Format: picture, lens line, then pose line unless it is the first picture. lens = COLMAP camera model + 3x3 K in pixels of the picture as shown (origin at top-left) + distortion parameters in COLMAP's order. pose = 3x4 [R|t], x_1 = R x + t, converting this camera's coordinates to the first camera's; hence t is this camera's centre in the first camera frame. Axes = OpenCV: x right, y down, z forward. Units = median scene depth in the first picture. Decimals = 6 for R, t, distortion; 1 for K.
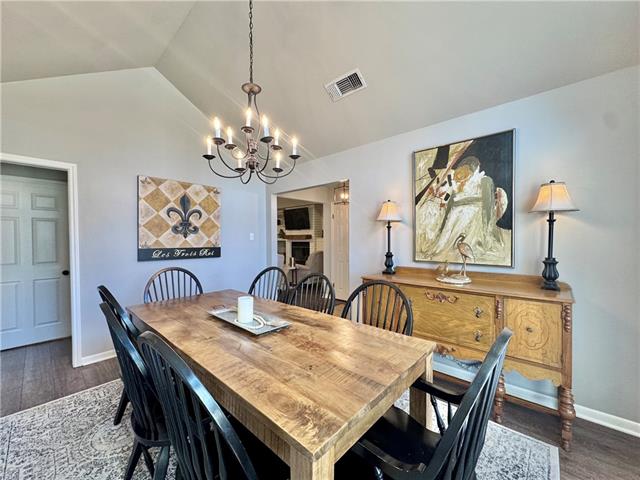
lens RADIAL K [[254.8, 0, 319.7], [0, 254.8, 243.7], [0, 0, 1]] dist [-0.002003, 0.000885]
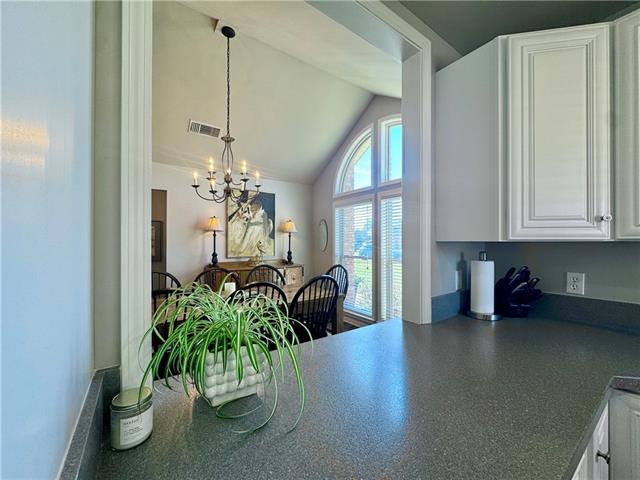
lens RADIAL K [[254.8, 0, 318.4], [0, 254.8, 241.3], [0, 0, 1]] dist [-0.002003, 0.000885]
pose [[0.215616, 0.007941, 0.976446, -1.057398], [0.020780, 0.999703, -0.012719, -0.000876], [-0.976257, 0.023033, 0.215387, 0.136398]]
